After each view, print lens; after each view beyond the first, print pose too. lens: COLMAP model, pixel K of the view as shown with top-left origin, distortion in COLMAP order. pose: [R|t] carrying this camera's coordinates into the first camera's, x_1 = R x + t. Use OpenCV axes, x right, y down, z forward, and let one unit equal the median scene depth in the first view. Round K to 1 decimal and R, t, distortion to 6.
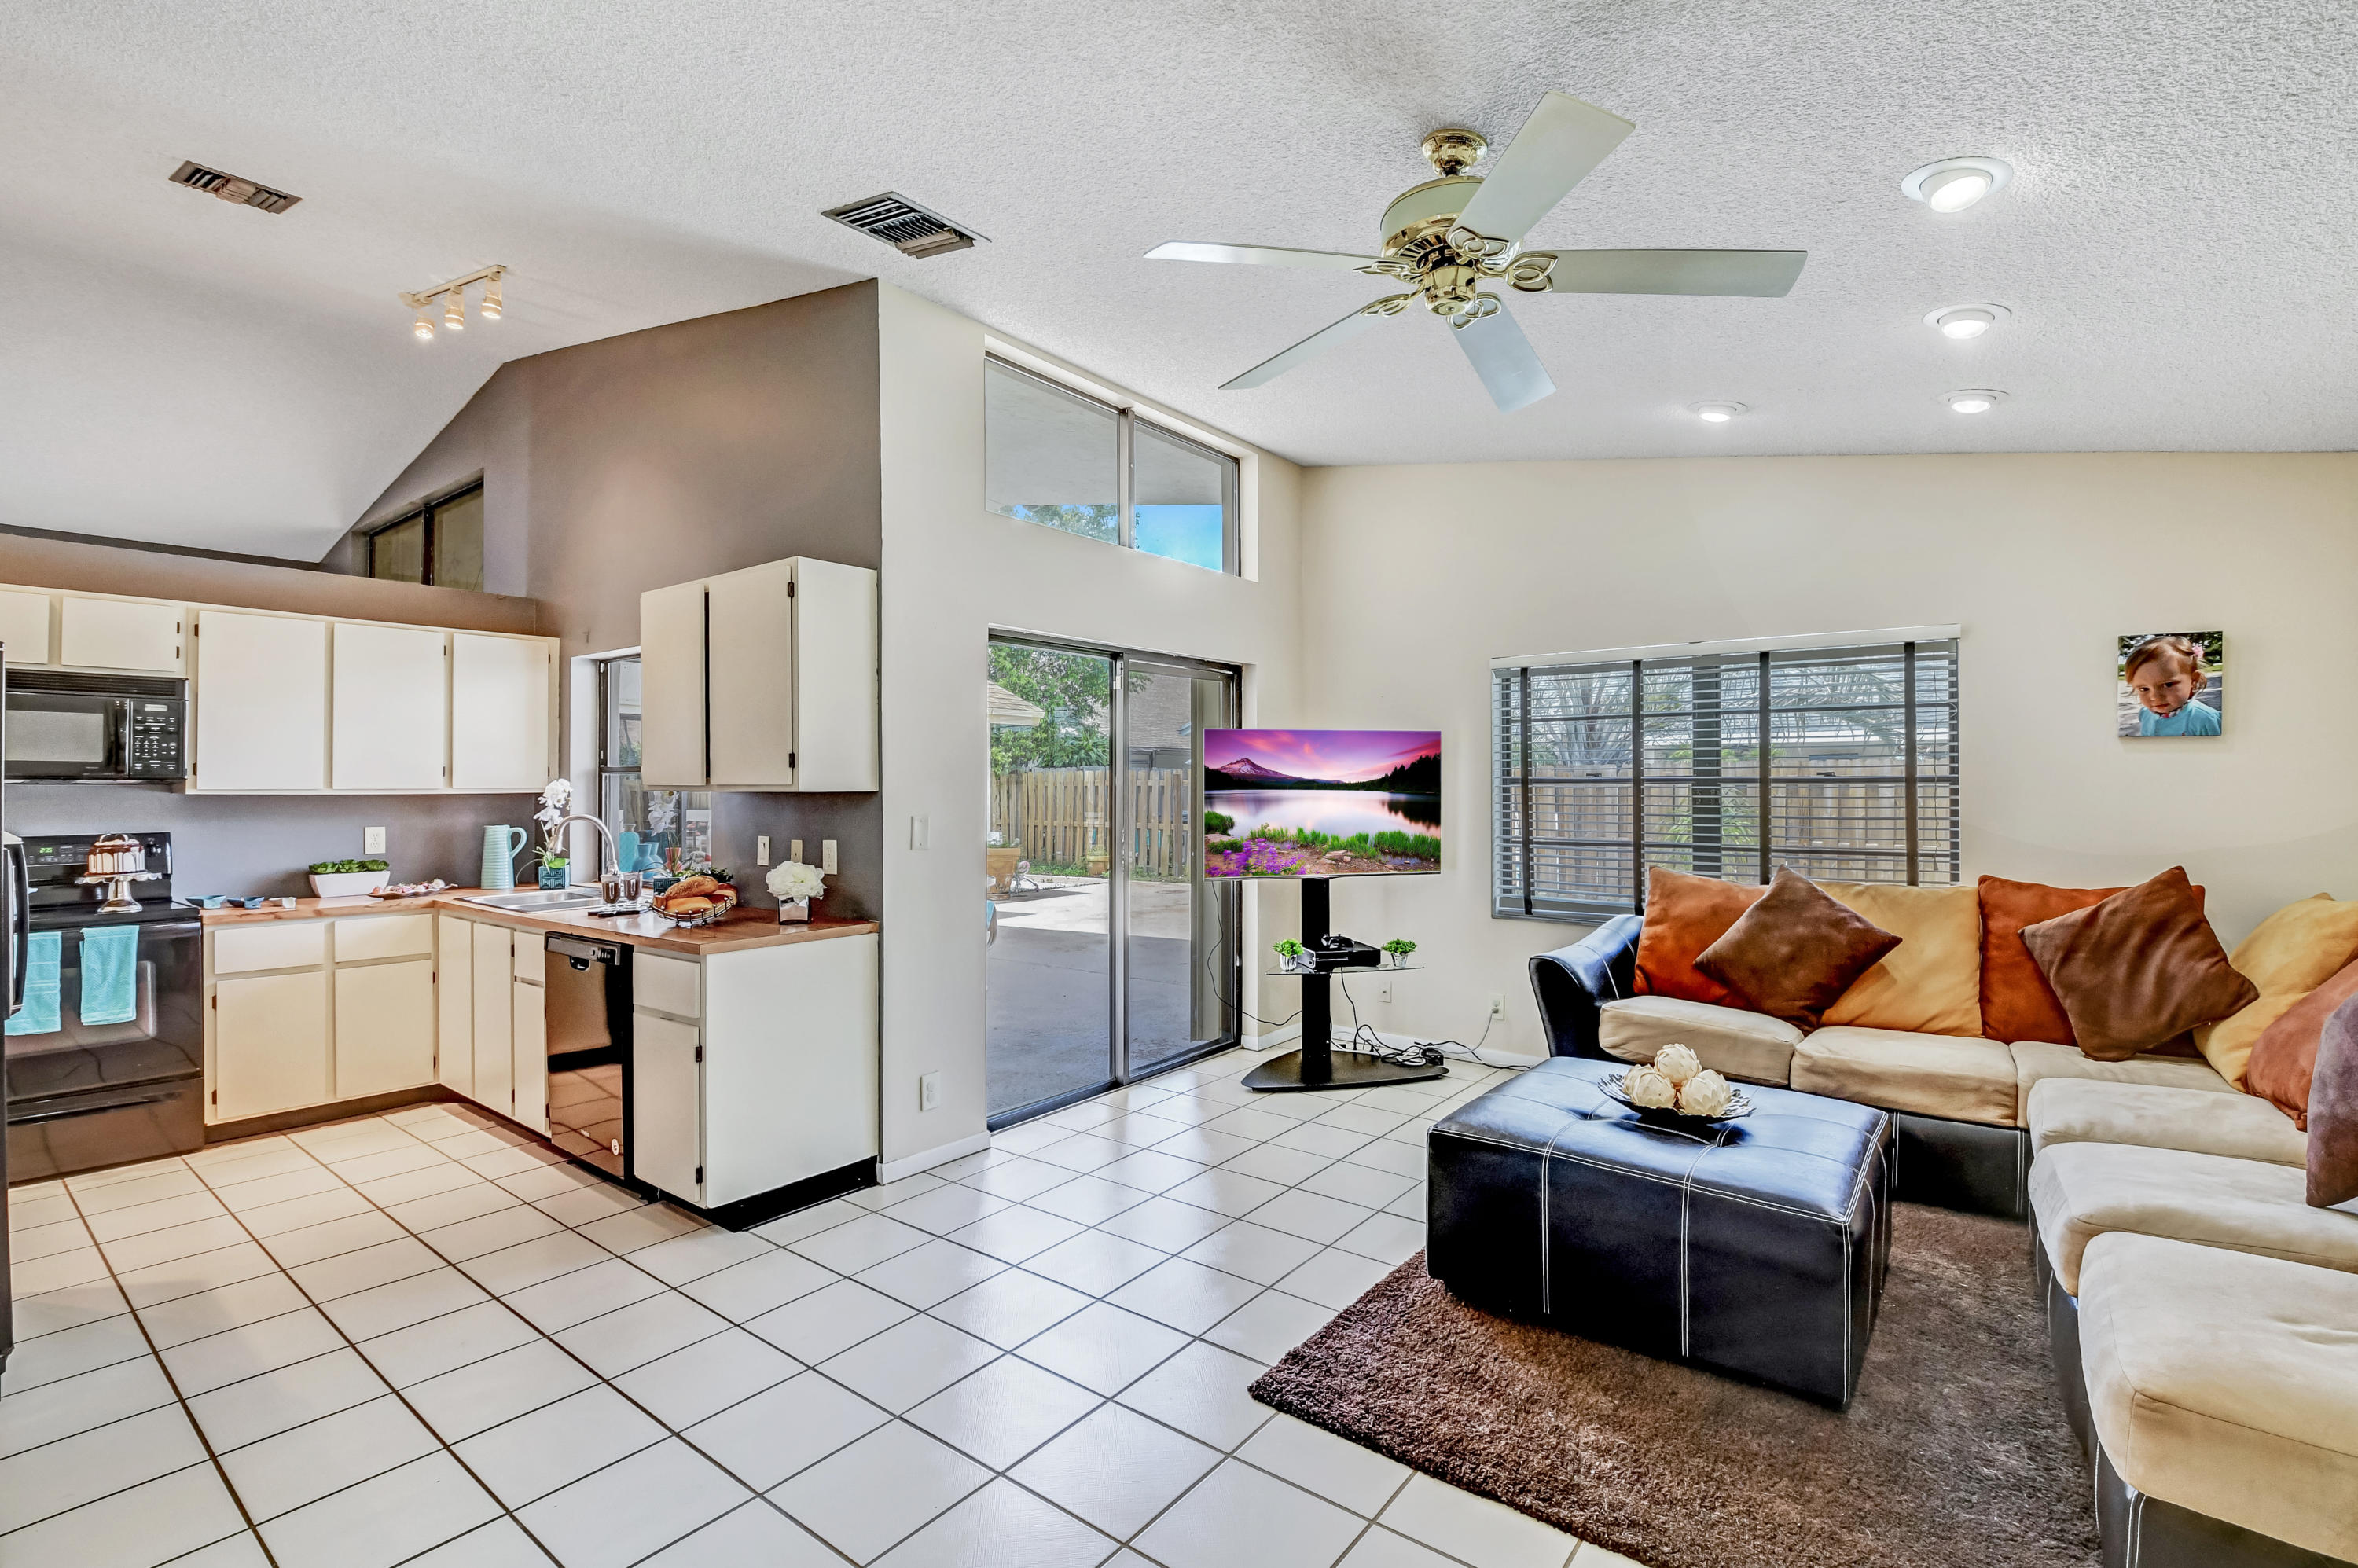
lens RADIAL K [[1060.3, 0, 1181.8], [0, 1060.3, 781.0], [0, 0, 1]] dist [0.000204, -0.019286]
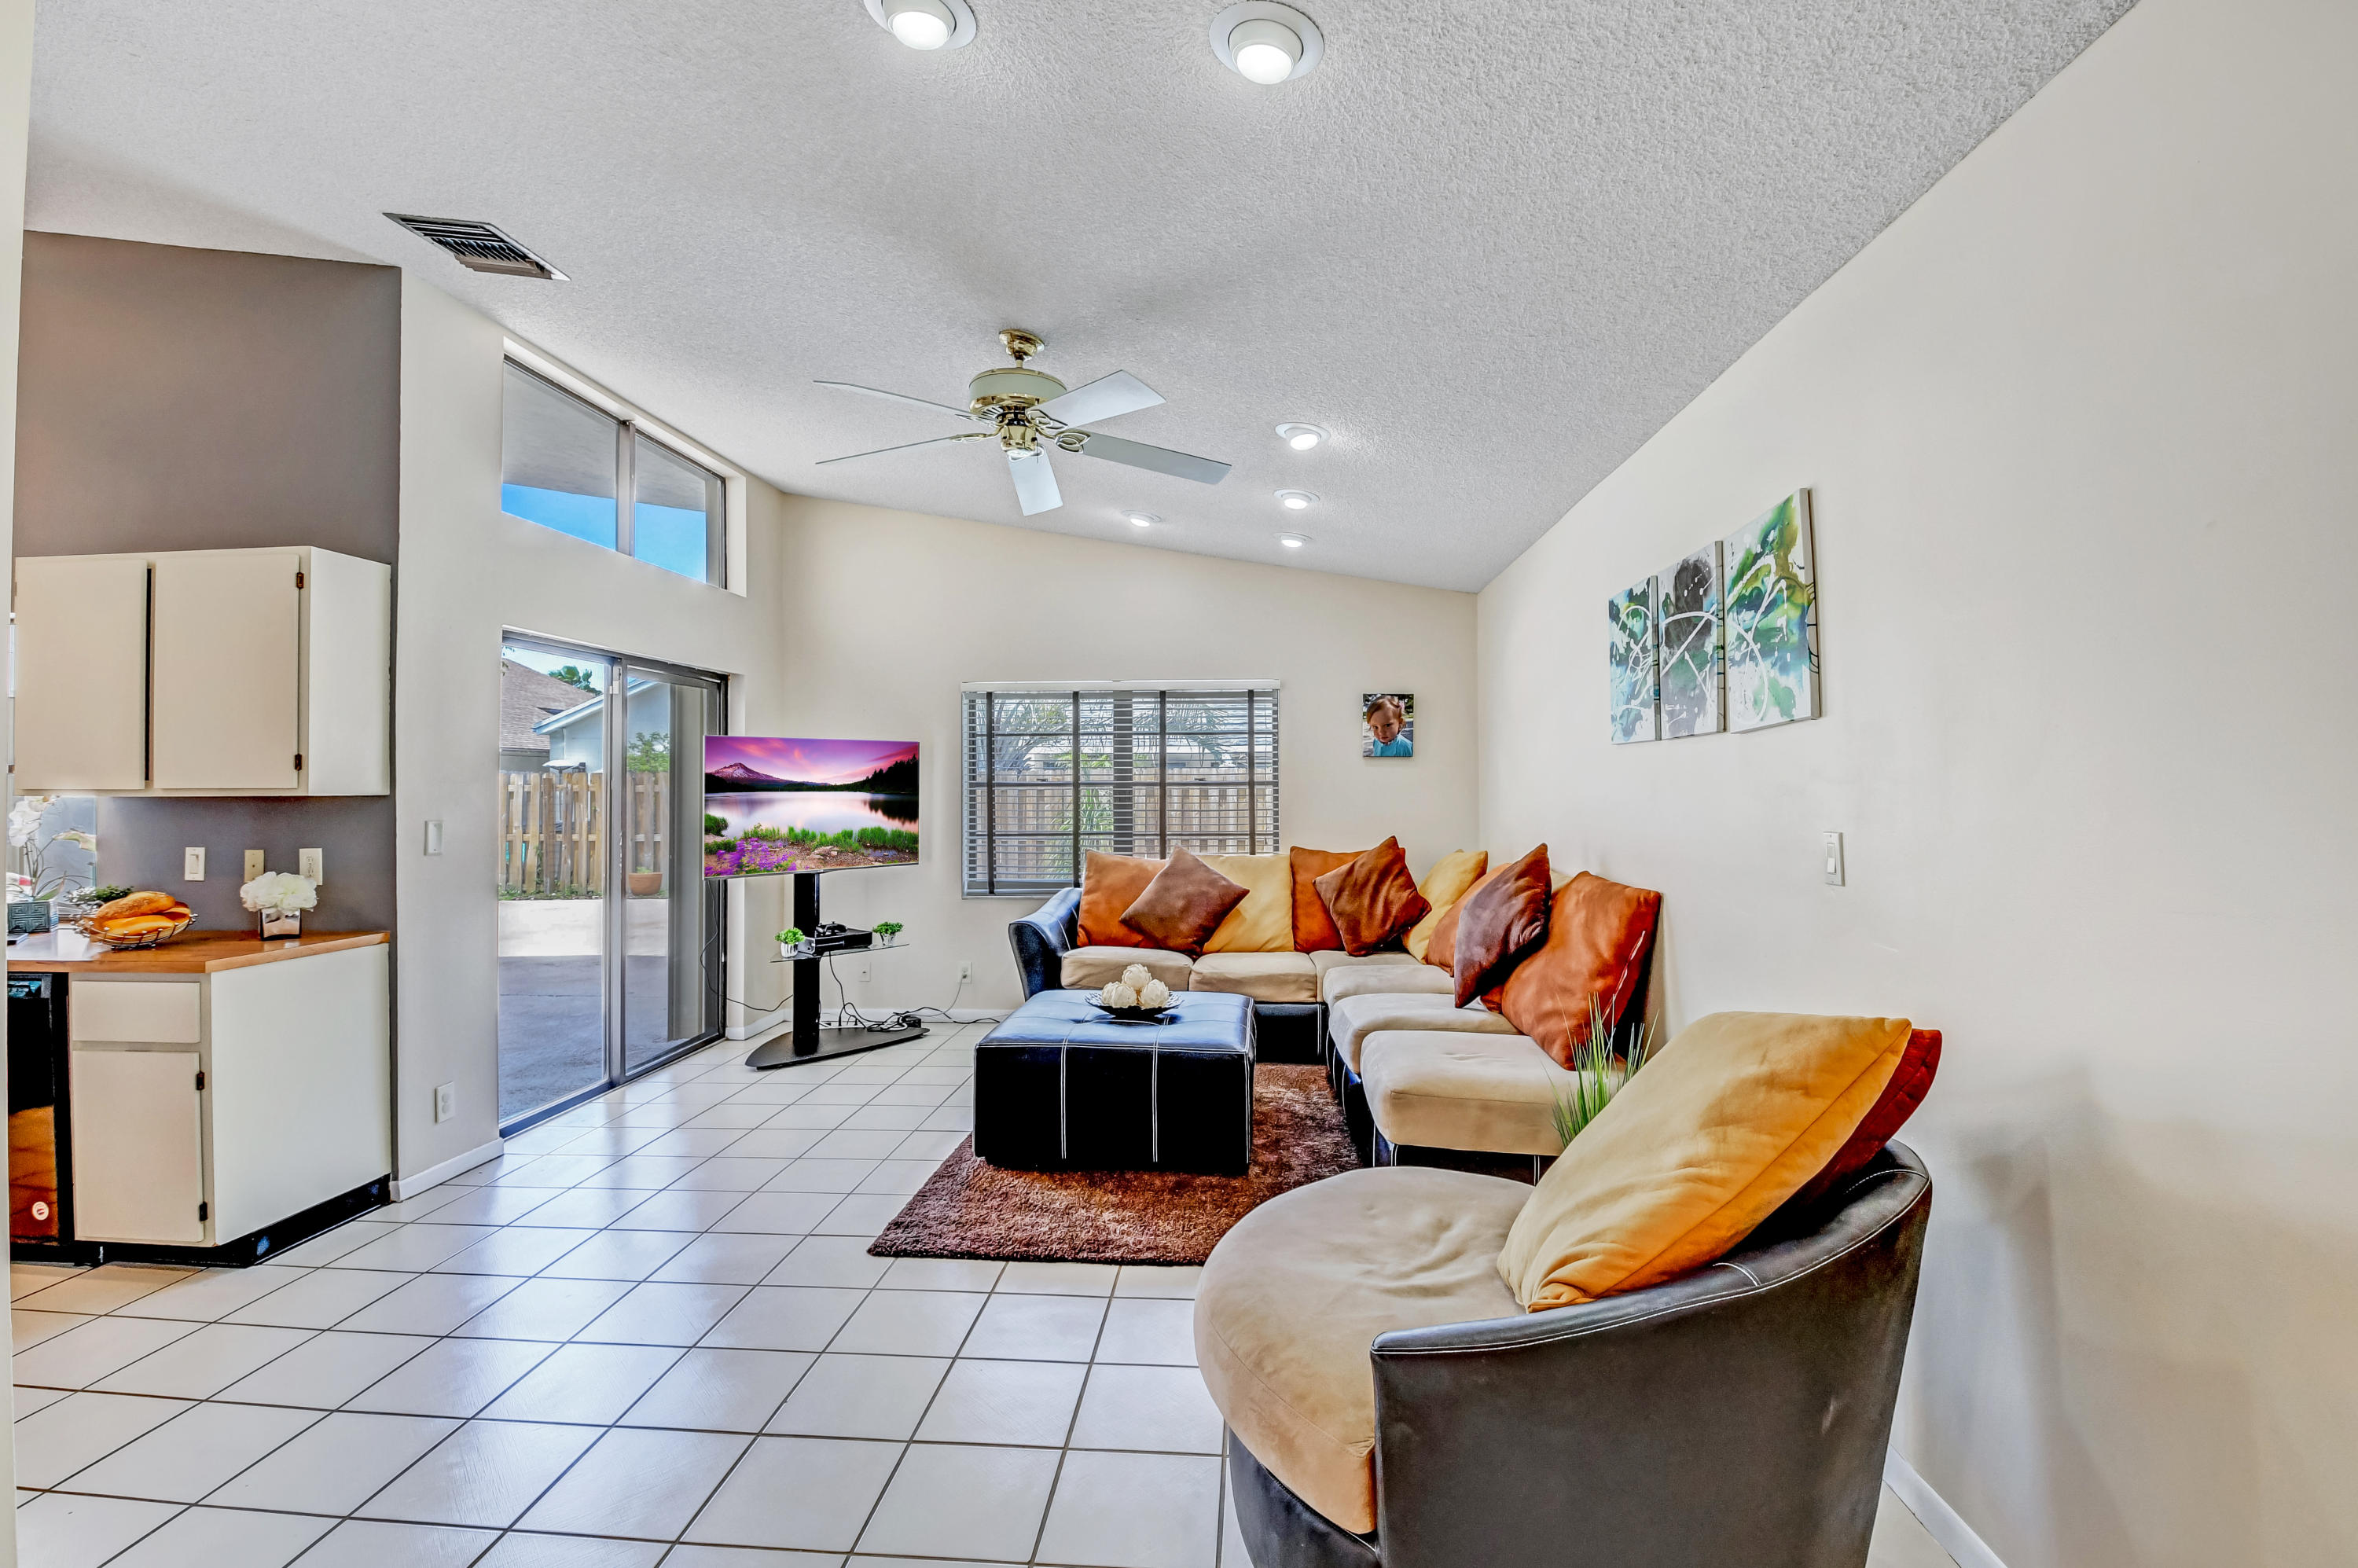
lens RADIAL K [[1060.3, 0, 1181.8], [0, 1060.3, 781.0], [0, 0, 1]] dist [0.000204, -0.019286]
pose [[0.837934, 0.001605, 0.545769, -0.203703], [0.001103, 0.999989, -0.004633, 0.002392], [-0.545771, 0.004484, 0.837923, -0.189675]]
